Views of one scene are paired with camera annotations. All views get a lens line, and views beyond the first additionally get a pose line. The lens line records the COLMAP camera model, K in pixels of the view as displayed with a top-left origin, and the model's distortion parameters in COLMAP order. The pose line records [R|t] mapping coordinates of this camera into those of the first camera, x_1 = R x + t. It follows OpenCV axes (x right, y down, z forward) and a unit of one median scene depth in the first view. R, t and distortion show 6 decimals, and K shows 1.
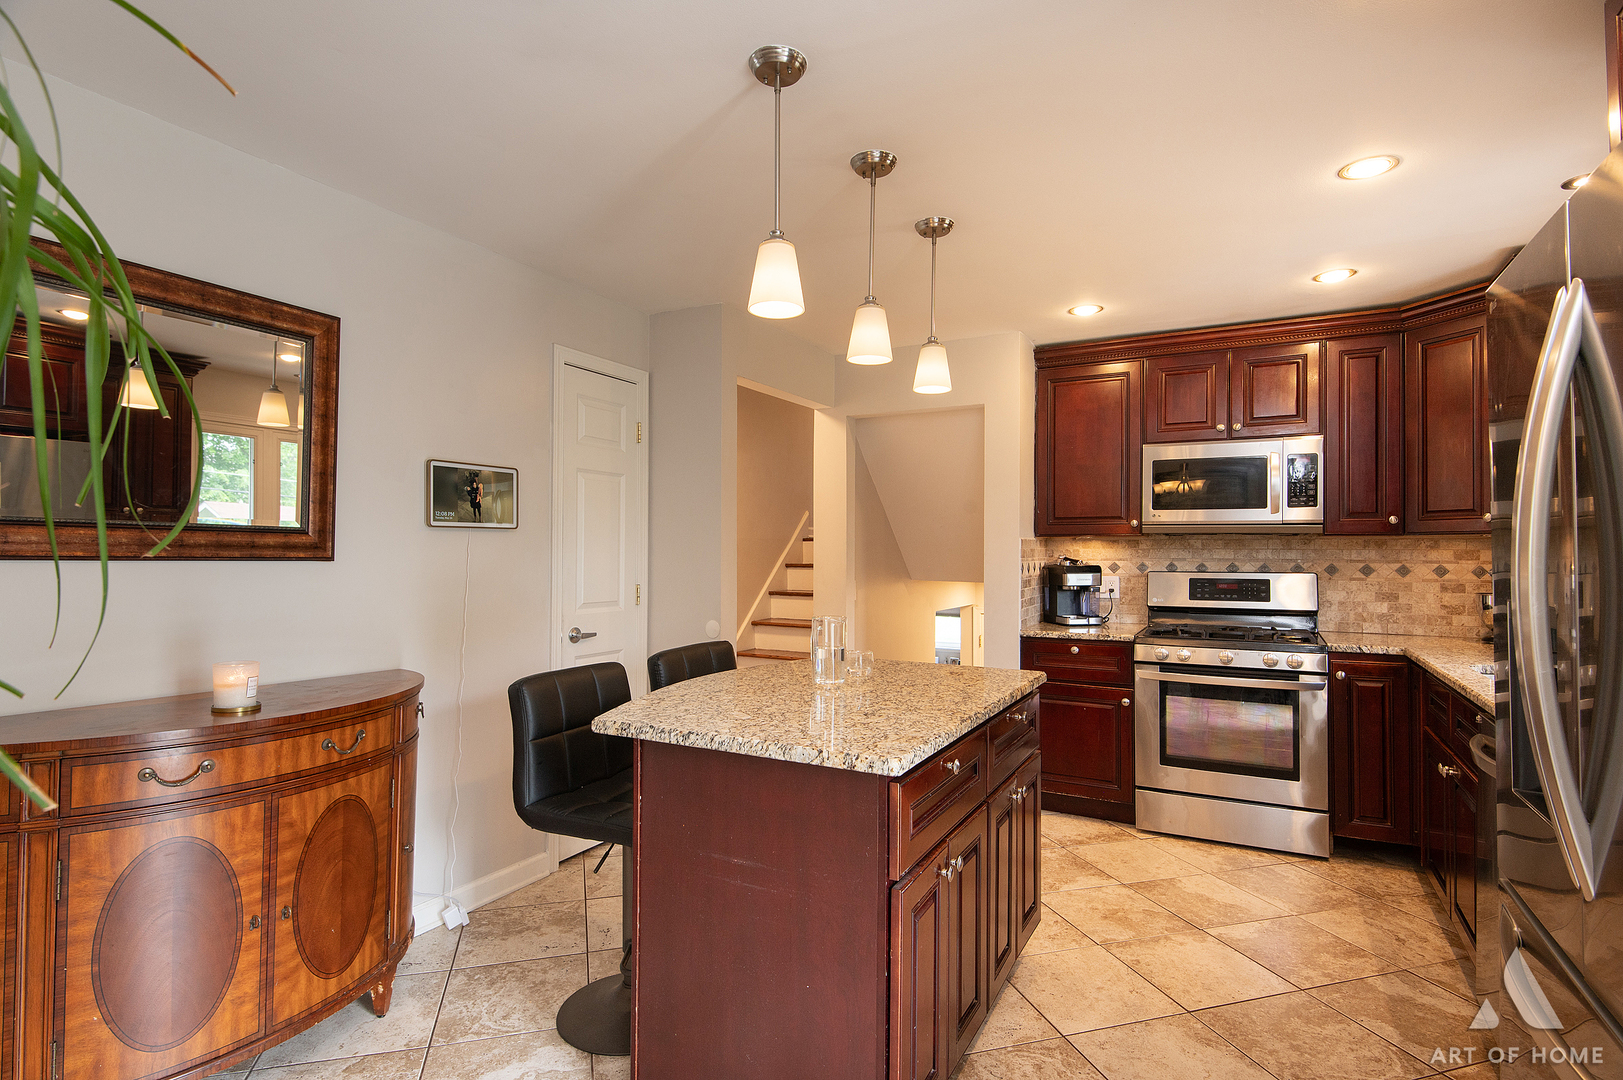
lens RADIAL K [[895.9, 0, 811.5], [0, 895.9, 544.0], [0, 0, 1]] dist [-0.004551, -0.000950]
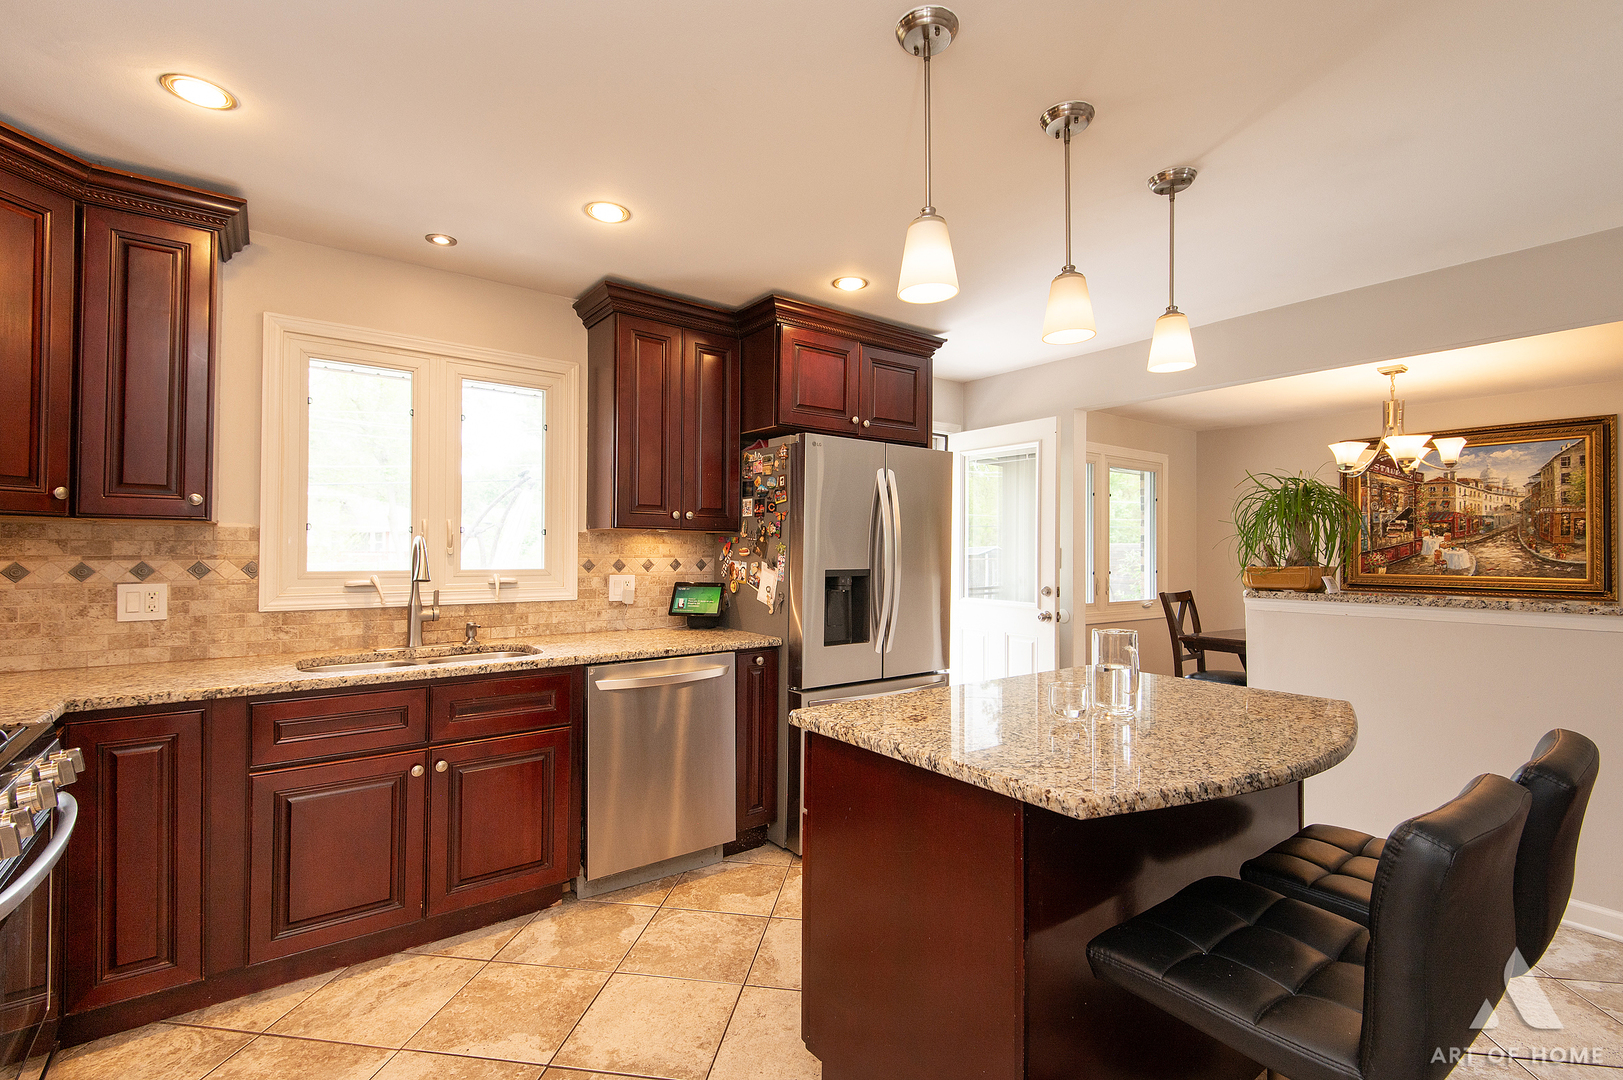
lens RADIAL K [[739.1, 0, 804.9], [0, 739.1, 538.1], [0, 0, 1]] dist [0.002853, -0.001246]
pose [[-0.897803, -0.003193, 0.440386, -0.015981], [-0.012700, 0.999746, -0.018642, 0.007740], [-0.440215, -0.022330, -0.897615, 1.179854]]
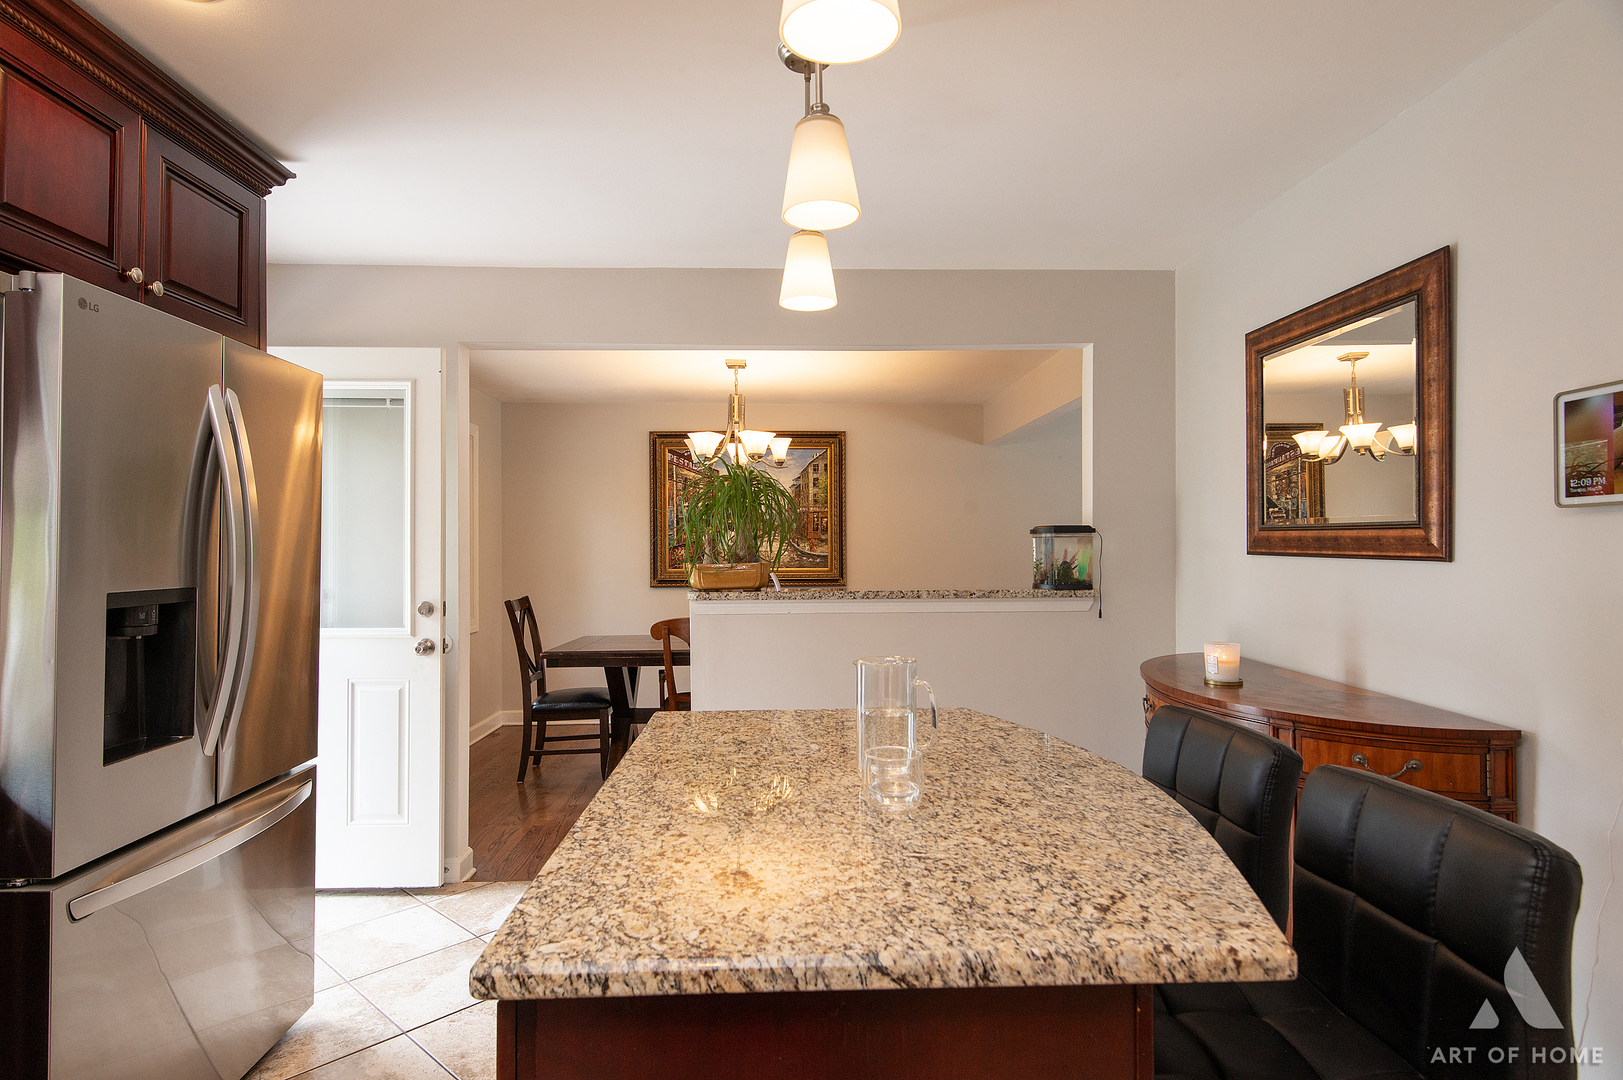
lens RADIAL K [[879.0, 0, 813.3], [0, 879.0, 538.4], [0, 0, 1]] dist [0.021062, -0.005222]
pose [[-0.870099, -0.007259, -0.492824, 0.231213], [0.002139, 0.999827, -0.018503, 0.009132], [0.492872, -0.017154, -0.869932, 0.991770]]
